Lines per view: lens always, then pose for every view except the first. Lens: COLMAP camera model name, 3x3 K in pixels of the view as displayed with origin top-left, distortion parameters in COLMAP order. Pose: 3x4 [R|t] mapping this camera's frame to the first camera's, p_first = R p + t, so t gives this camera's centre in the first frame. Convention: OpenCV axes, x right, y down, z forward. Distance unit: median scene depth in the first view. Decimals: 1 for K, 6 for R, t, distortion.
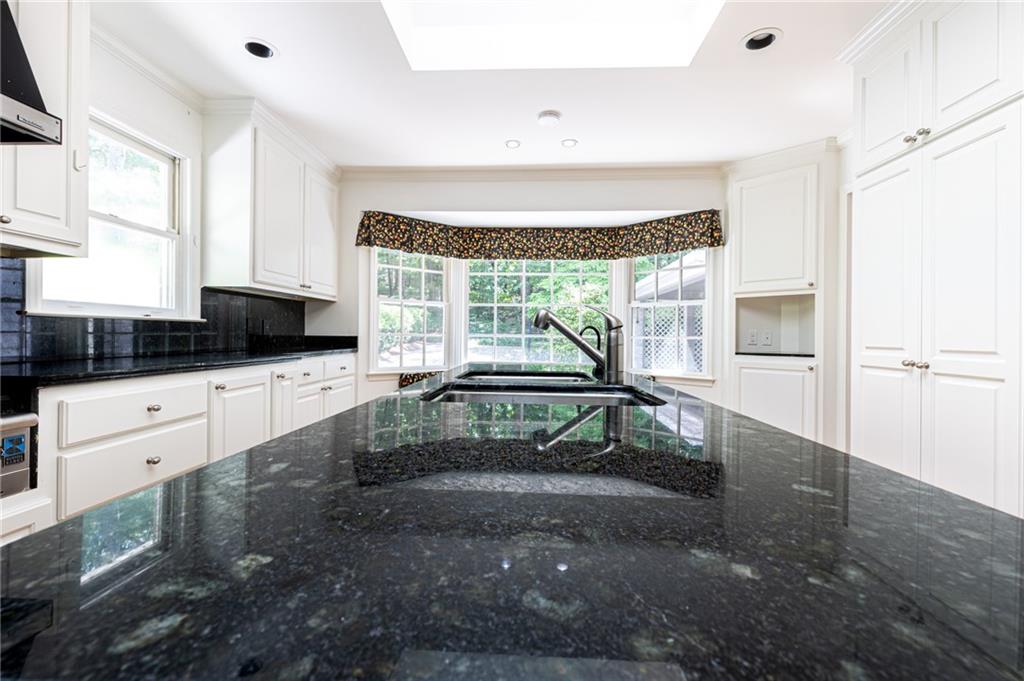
lens RADIAL K [[458.8, 0, 516.4], [0, 458.8, 336.0], [0, 0, 1]] dist [0.003393, -0.000215]
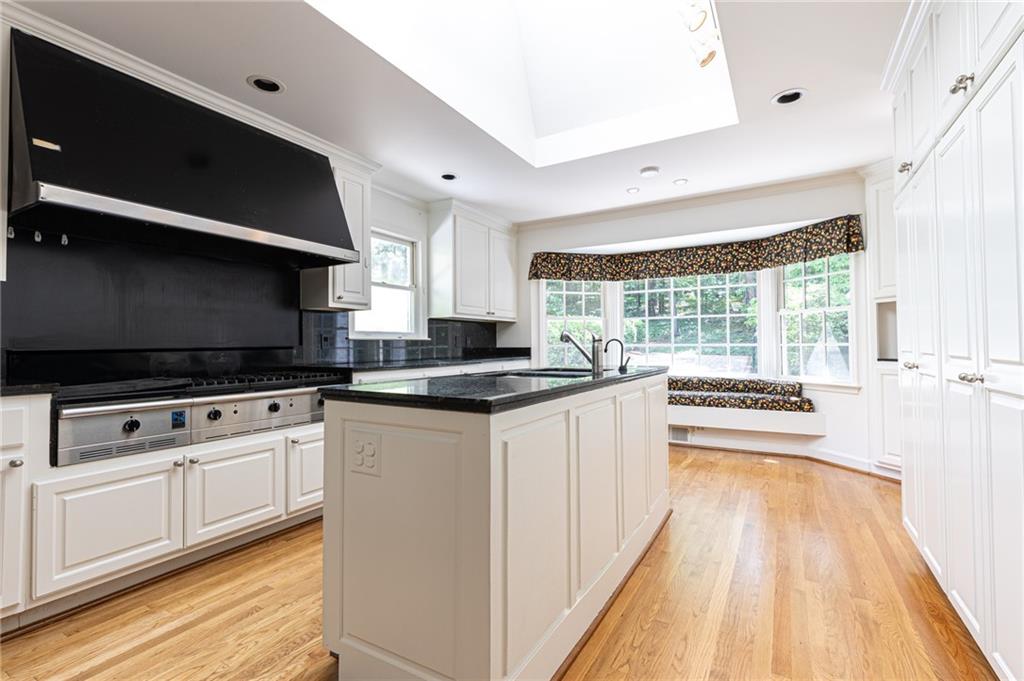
lens RADIAL K [[458.8, 0, 516.4], [0, 458.8, 336.0], [0, 0, 1]] dist [0.003393, -0.000215]
pose [[0.890301, -0.025527, -0.454657, 0.220765], [0.015523, 0.999549, -0.025722, 0.000928], [0.455108, 0.015842, 0.890295, -0.199986]]
